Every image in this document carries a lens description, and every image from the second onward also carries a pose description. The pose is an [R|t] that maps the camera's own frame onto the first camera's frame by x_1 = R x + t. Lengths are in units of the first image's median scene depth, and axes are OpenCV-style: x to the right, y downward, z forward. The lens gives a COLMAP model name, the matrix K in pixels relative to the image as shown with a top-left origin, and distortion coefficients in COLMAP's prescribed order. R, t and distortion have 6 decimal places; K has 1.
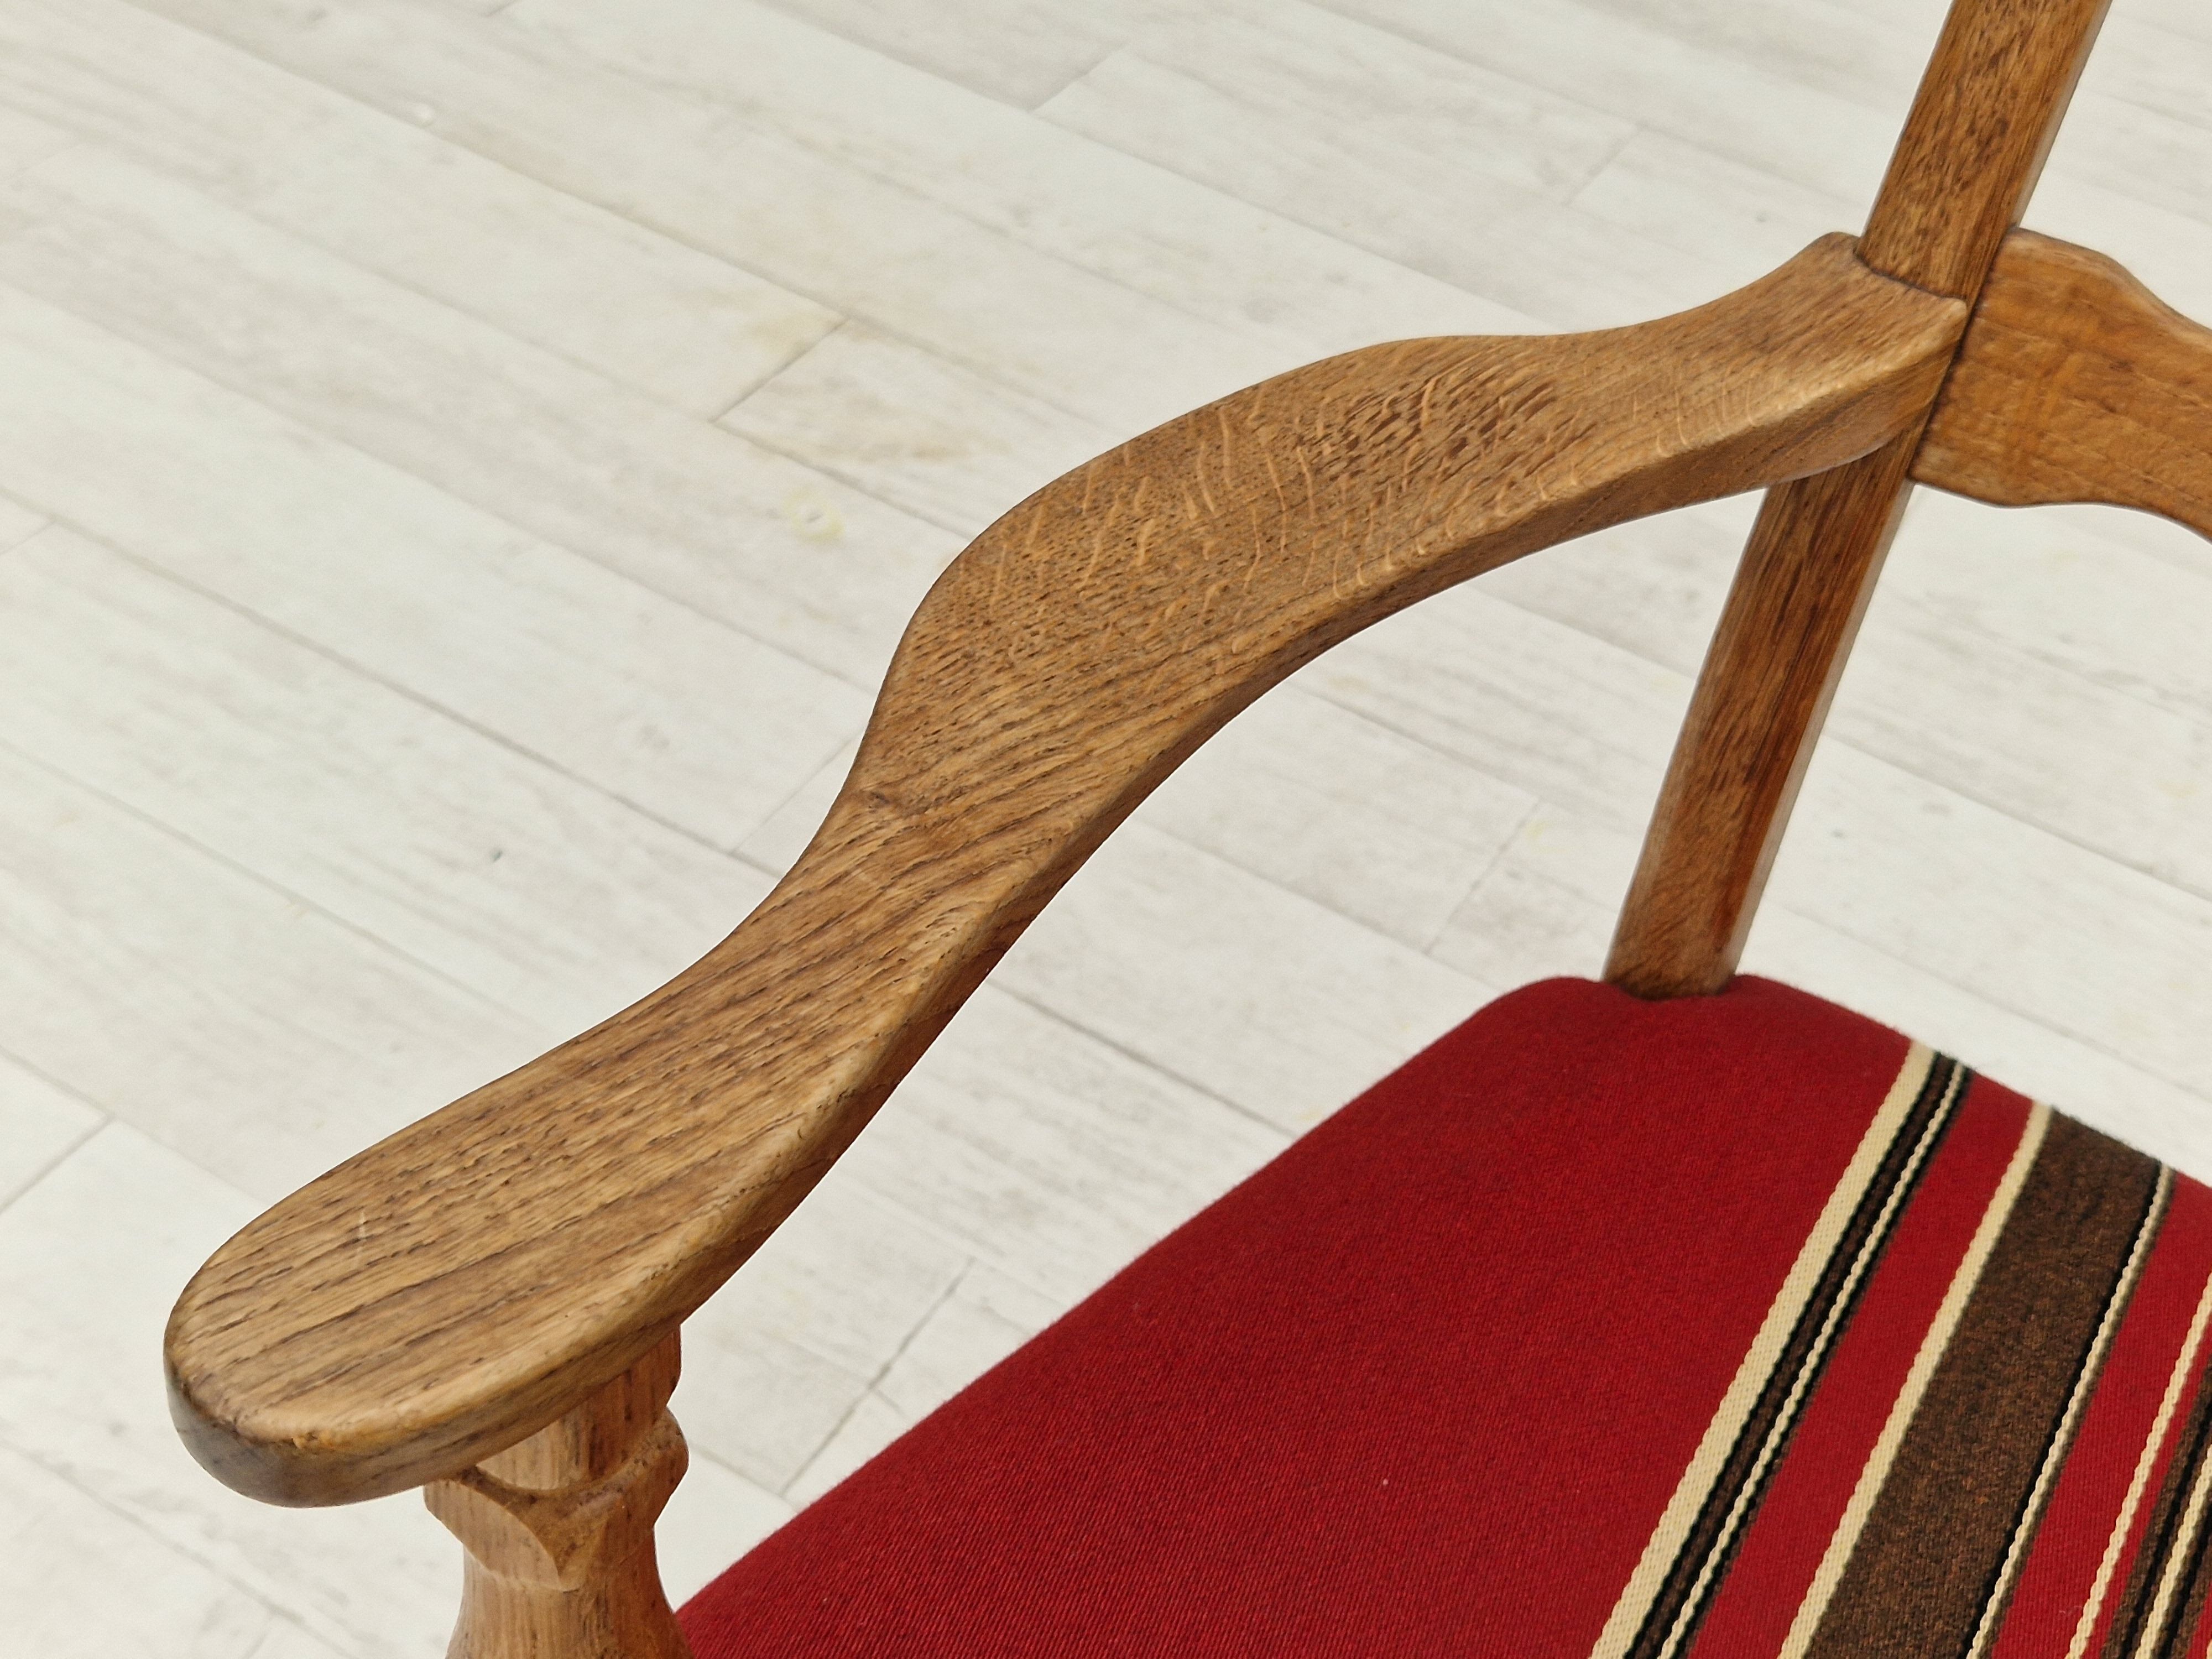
lens RADIAL K [[2938.5, 0, 1151.1], [0, 2938.5, 845.1], [0, 0, 1]] dist [0.086162, -0.085653]
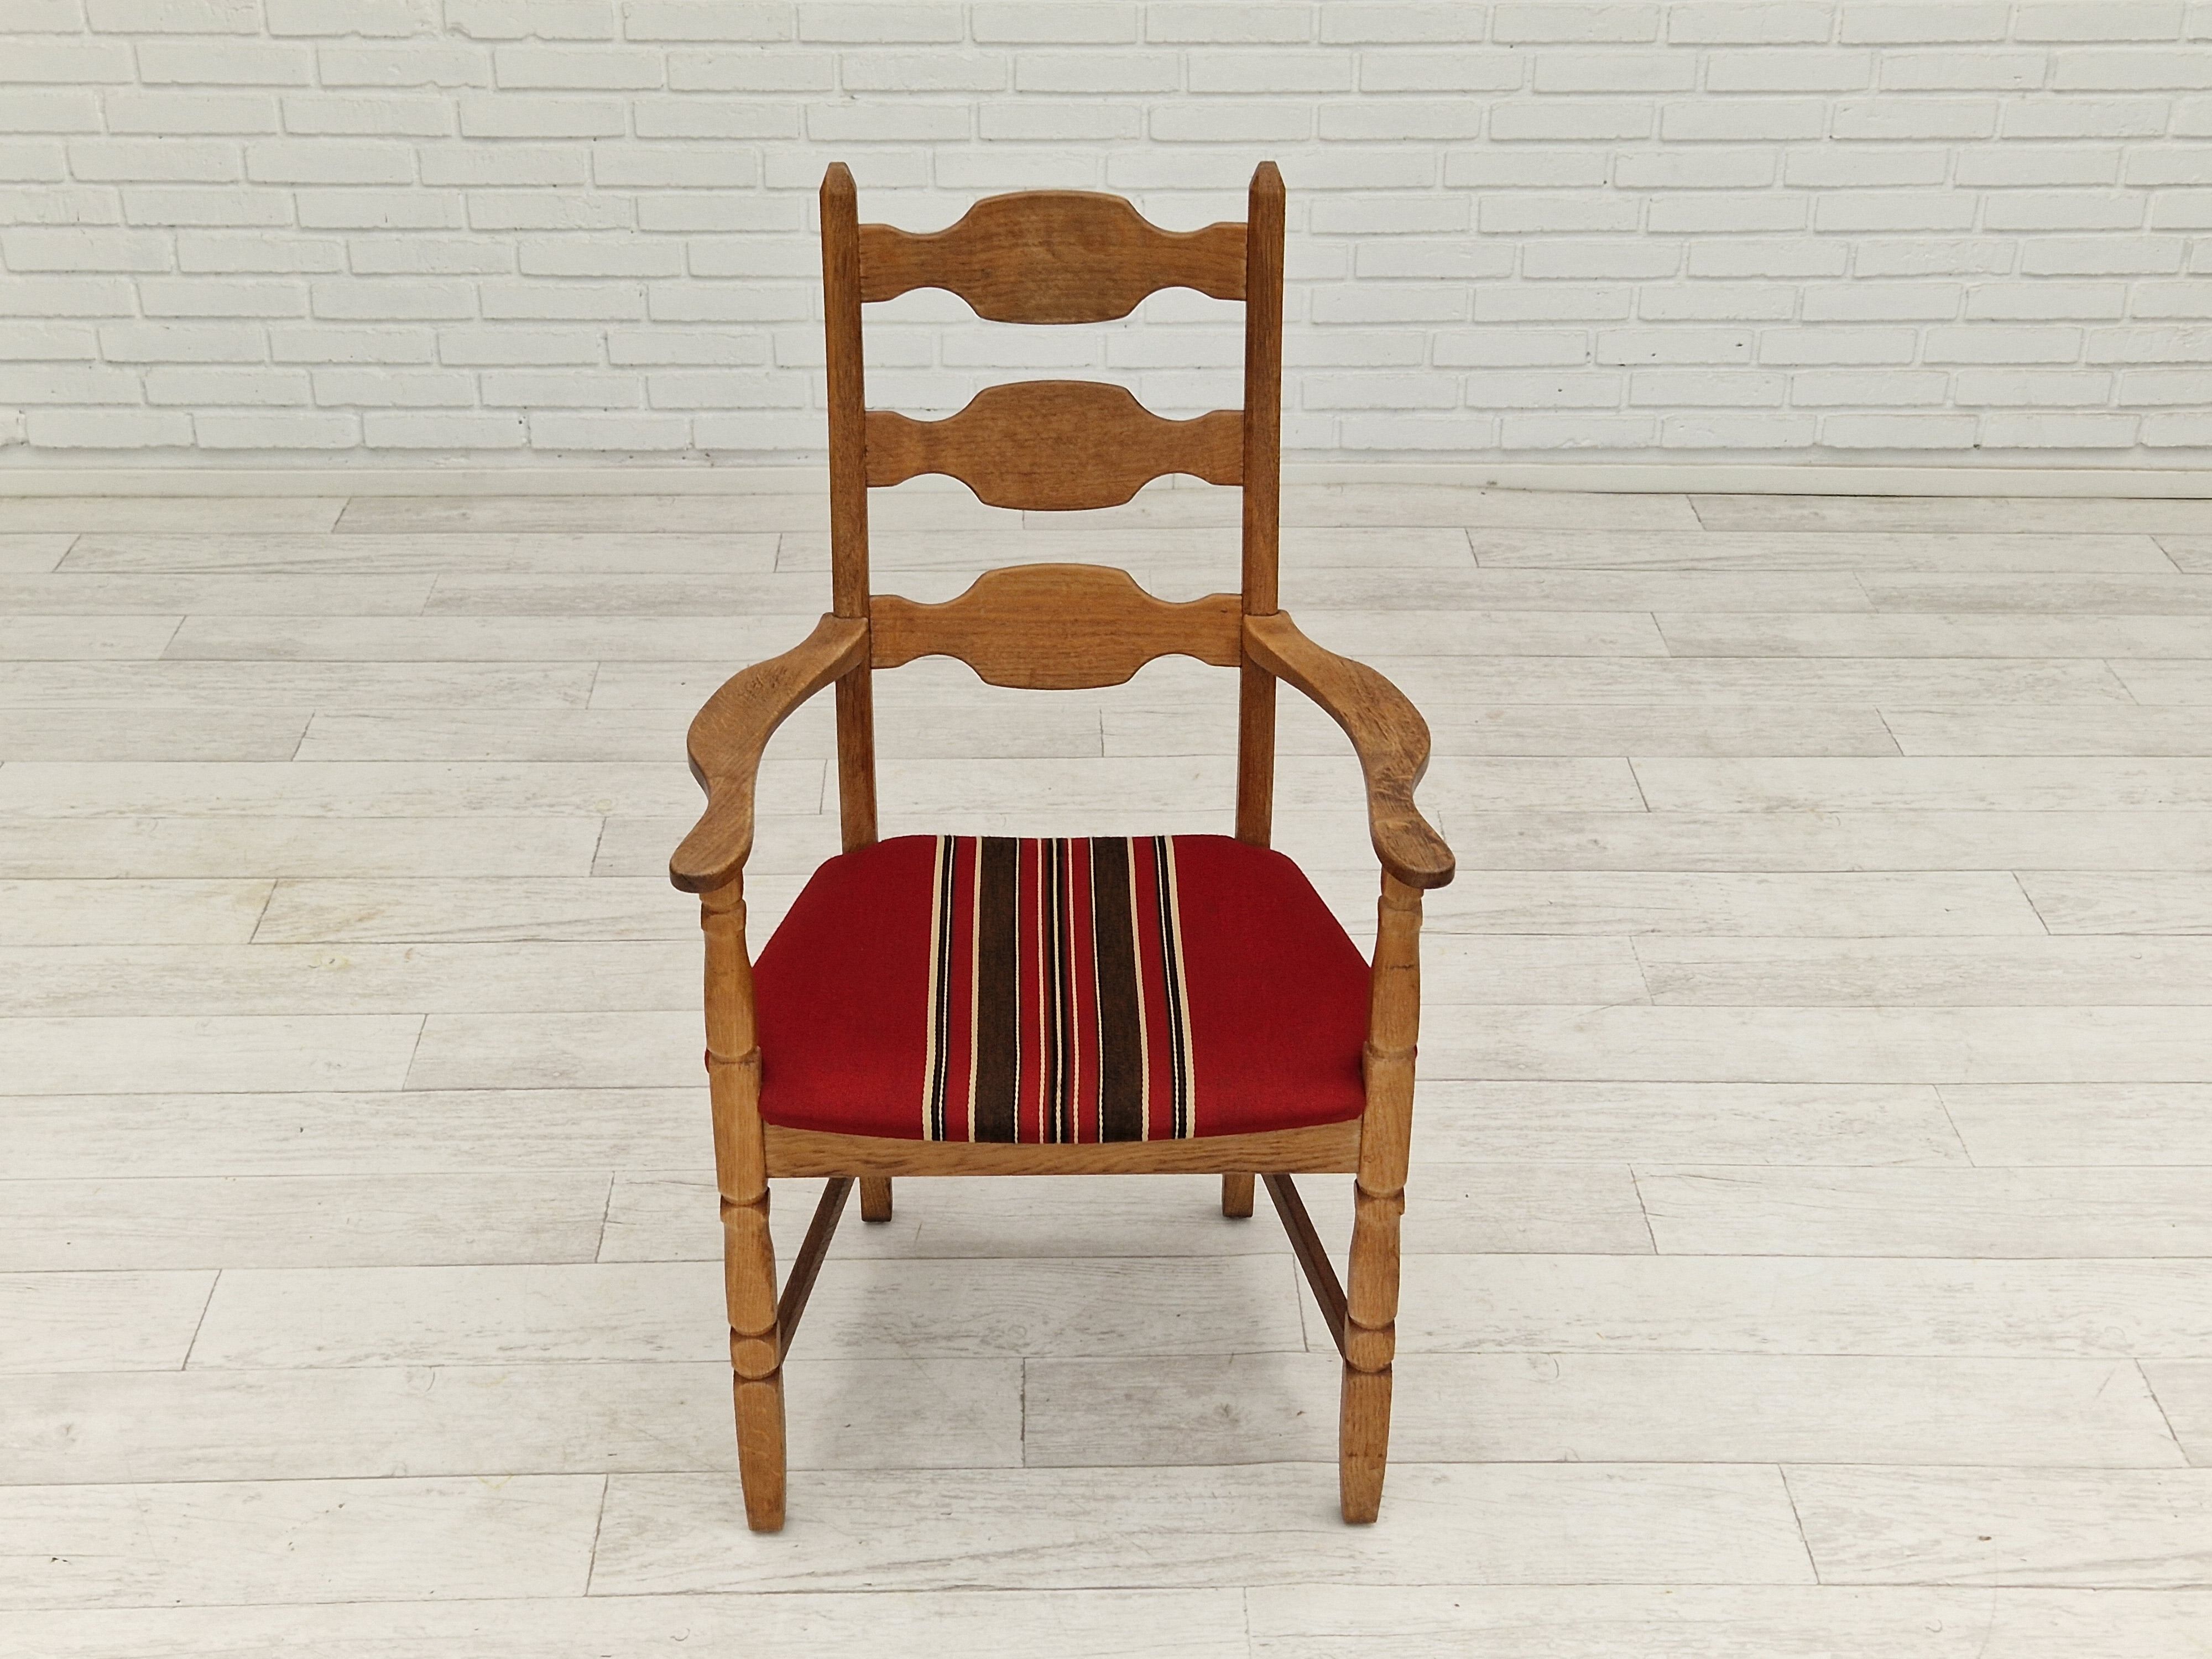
lens RADIAL K [[2859.6, 0, 1101.1], [0, 2859.6, 842.4], [0, 0, 1]] dist [0.127553, -0.245340]
pose [[0.851513, -0.352867, 0.387828, -0.425171], [0.420299, 0.901578, -0.102501, 0.247387], [-0.313488, 0.250284, 0.916015, -1.015359]]
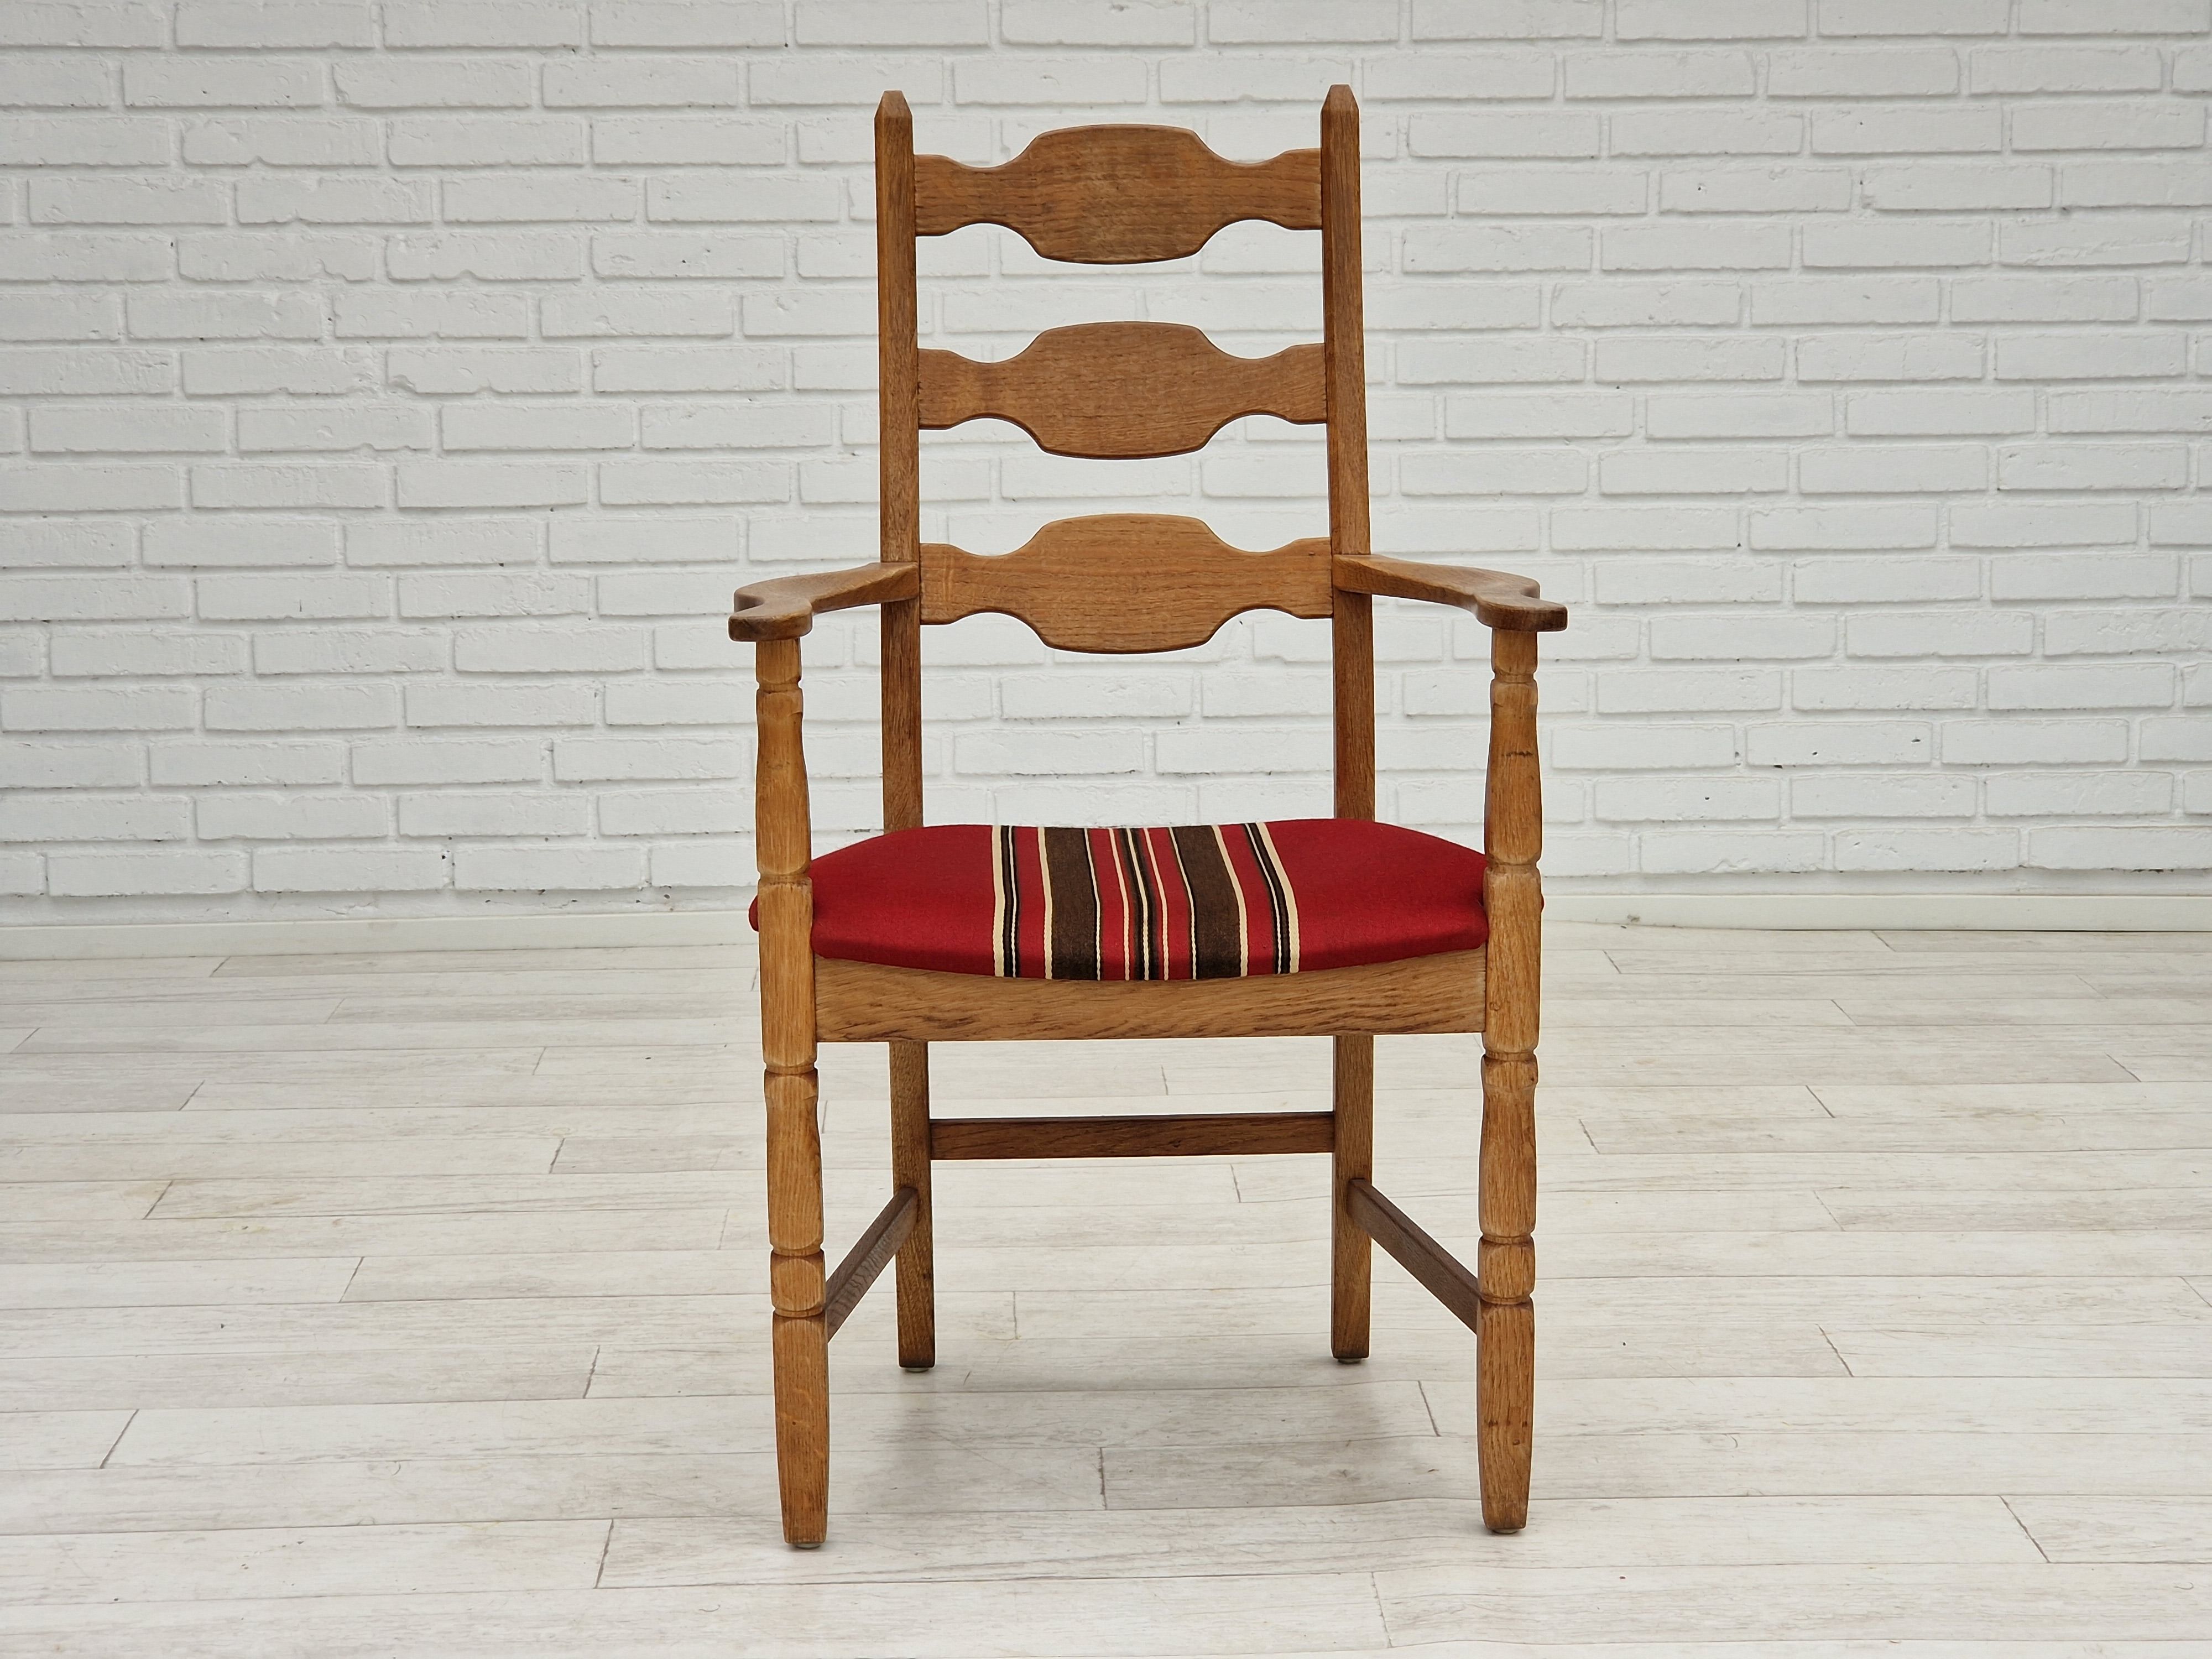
lens RADIAL K [[4224.6, 0, 1124.6], [0, 4224.6, 840.6], [0, 0, 1]] dist [-0.106586, 1.885932]
pose [[0.844835, -0.214169, 0.490291, -0.861806], [0.436861, 0.805177, -0.401051, 0.928645], [-0.308879, 0.553012, 0.773804, -1.155056]]
